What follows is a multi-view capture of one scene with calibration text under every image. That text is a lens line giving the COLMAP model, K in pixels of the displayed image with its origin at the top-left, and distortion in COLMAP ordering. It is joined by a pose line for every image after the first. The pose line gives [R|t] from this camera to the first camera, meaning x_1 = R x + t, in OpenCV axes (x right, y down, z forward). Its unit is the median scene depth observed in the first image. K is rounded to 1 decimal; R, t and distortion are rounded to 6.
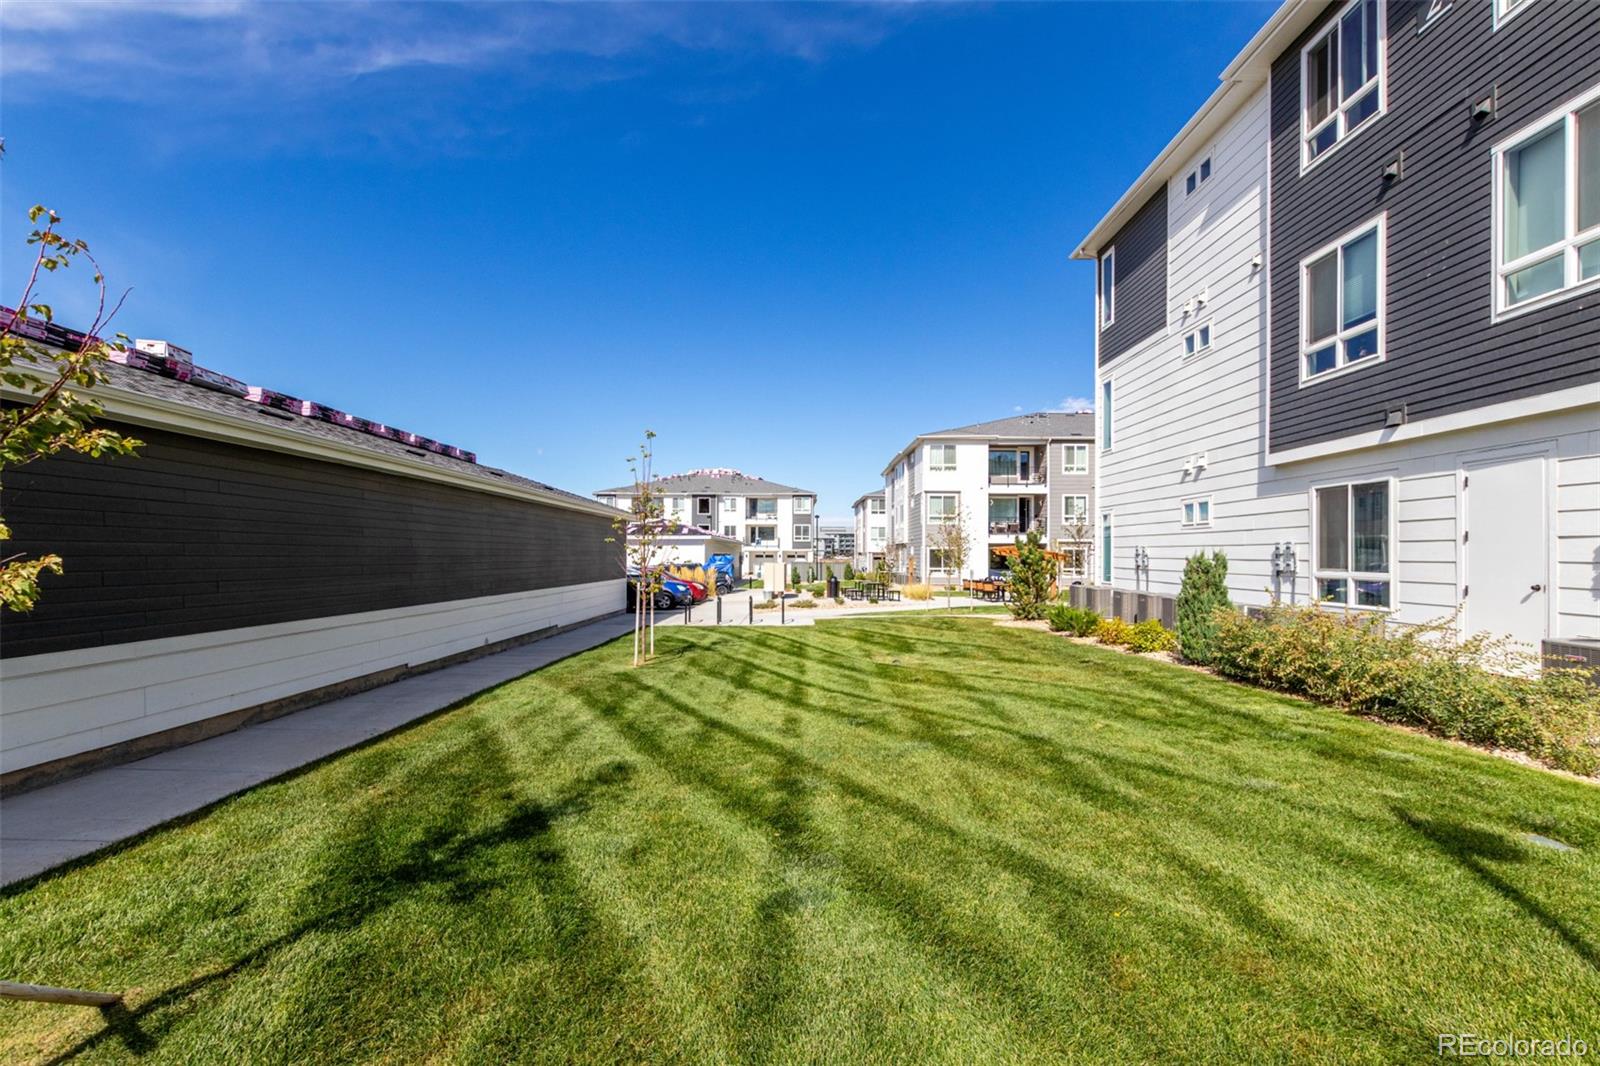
lens RADIAL K [[740.4, 0, 797.8], [0, 740.4, 546.2], [0, 0, 1]] dist [-0.001145, -0.000457]
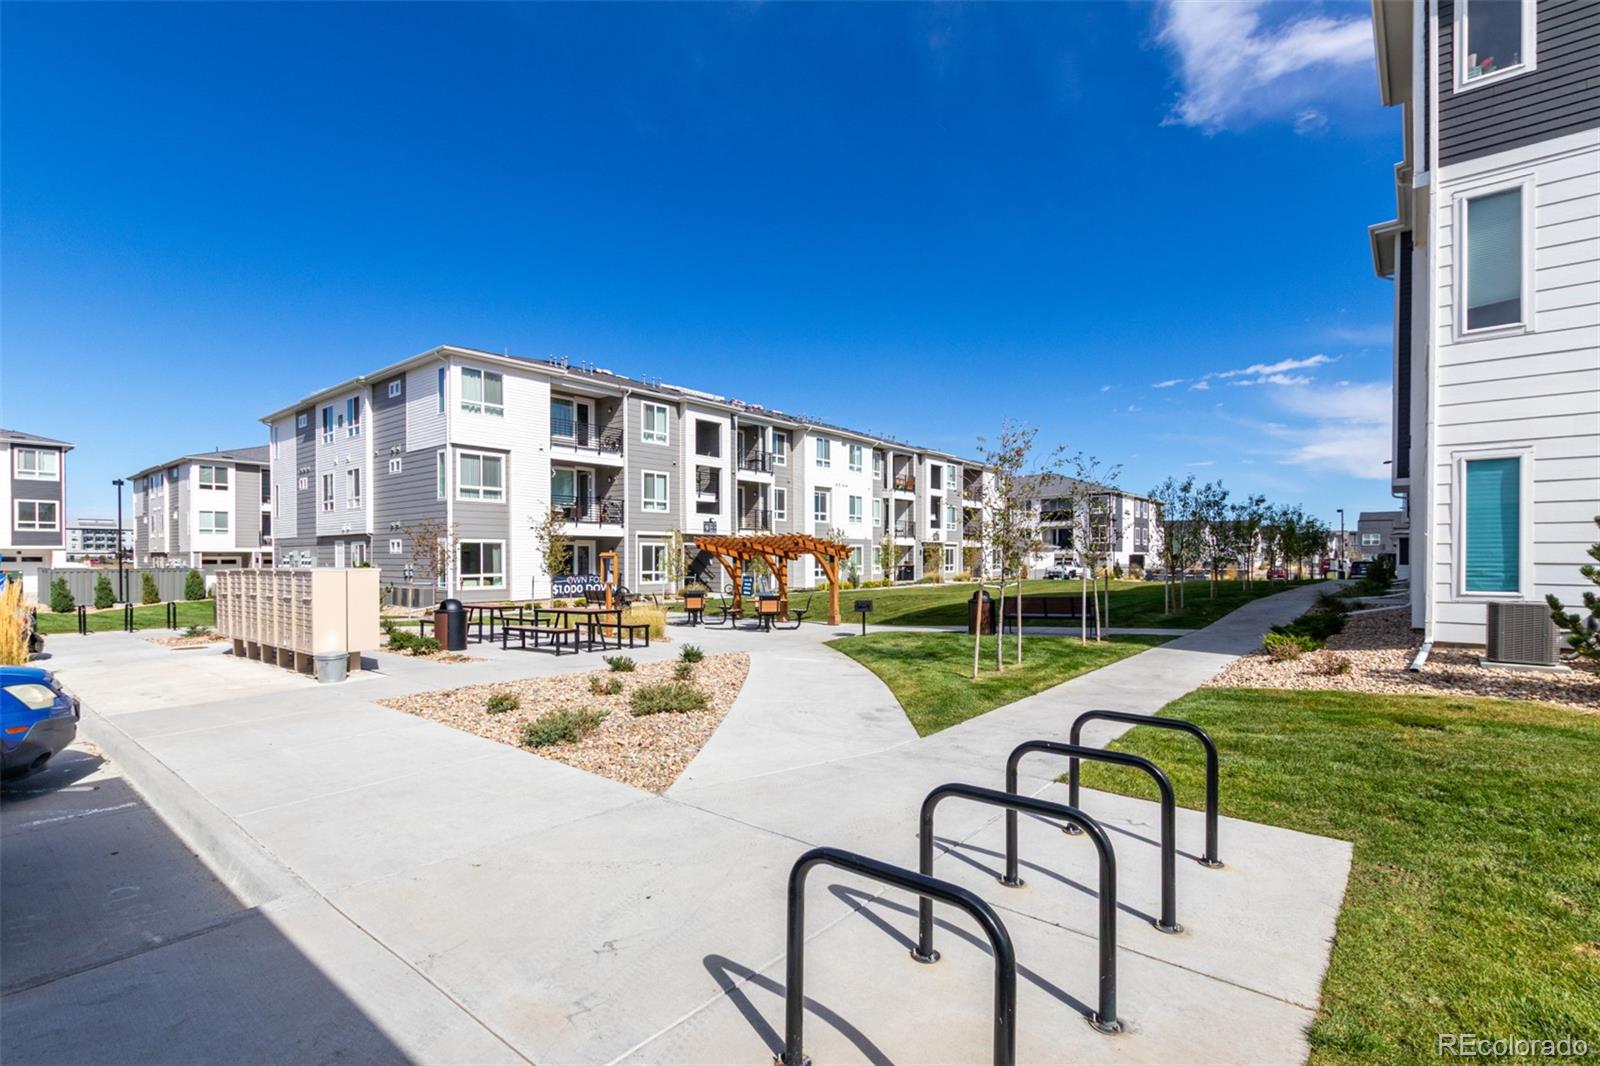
lens RADIAL K [[740.4, 0, 797.8], [0, 740.4, 546.2], [0, 0, 1]] dist [-0.001145, -0.000457]
pose [[0.632571, 0.007030, 0.774470, -0.108451], [-0.004116, 0.999975, -0.005715, 0.008814], [-0.774491, 0.000427, 0.632584, 0.417777]]
